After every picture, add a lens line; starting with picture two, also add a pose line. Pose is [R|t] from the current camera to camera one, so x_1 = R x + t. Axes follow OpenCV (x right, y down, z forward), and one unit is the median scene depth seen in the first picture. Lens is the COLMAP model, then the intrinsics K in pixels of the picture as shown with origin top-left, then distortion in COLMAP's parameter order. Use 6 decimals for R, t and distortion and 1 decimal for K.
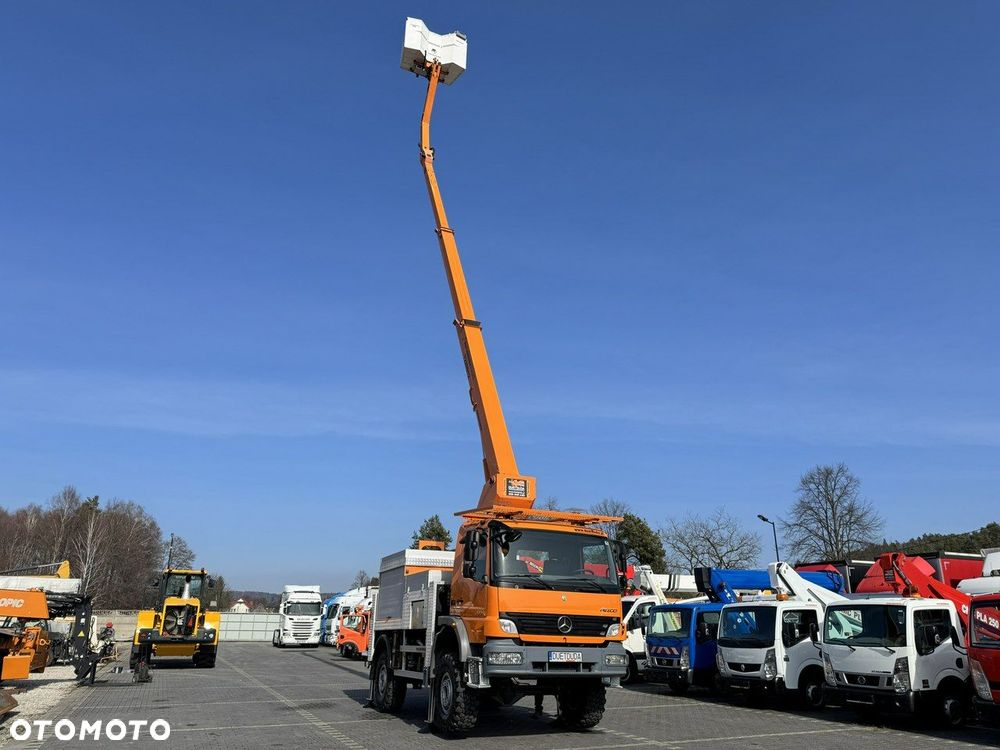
lens RADIAL K [[706.5, 0, 500.9], [0, 706.5, 364.2], [0, 0, 1]] dist [0.038745, -0.033440]
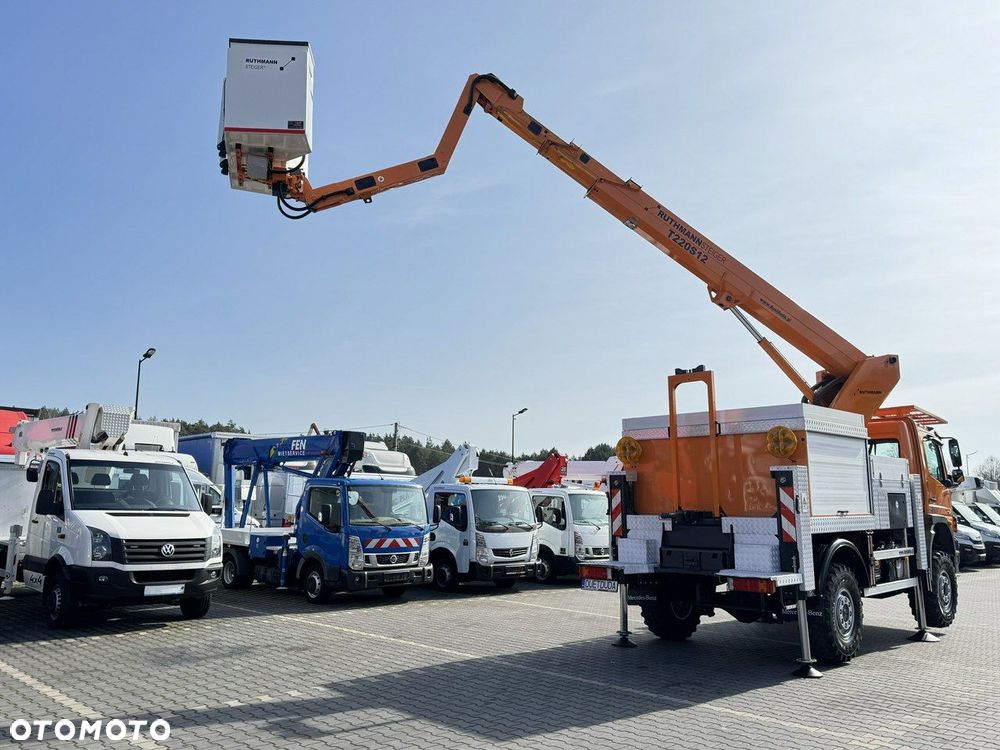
lens RADIAL K [[771.9, 0, 490.6], [0, 771.9, 346.2], [0, 0, 1]] dist [0.064137, -0.071105]
pose [[-0.358911, 0.177755, 0.916289, -0.668703], [-0.341496, 0.888623, -0.306152, 0.527462], [-0.868656, -0.422791, -0.258234, 1.463927]]
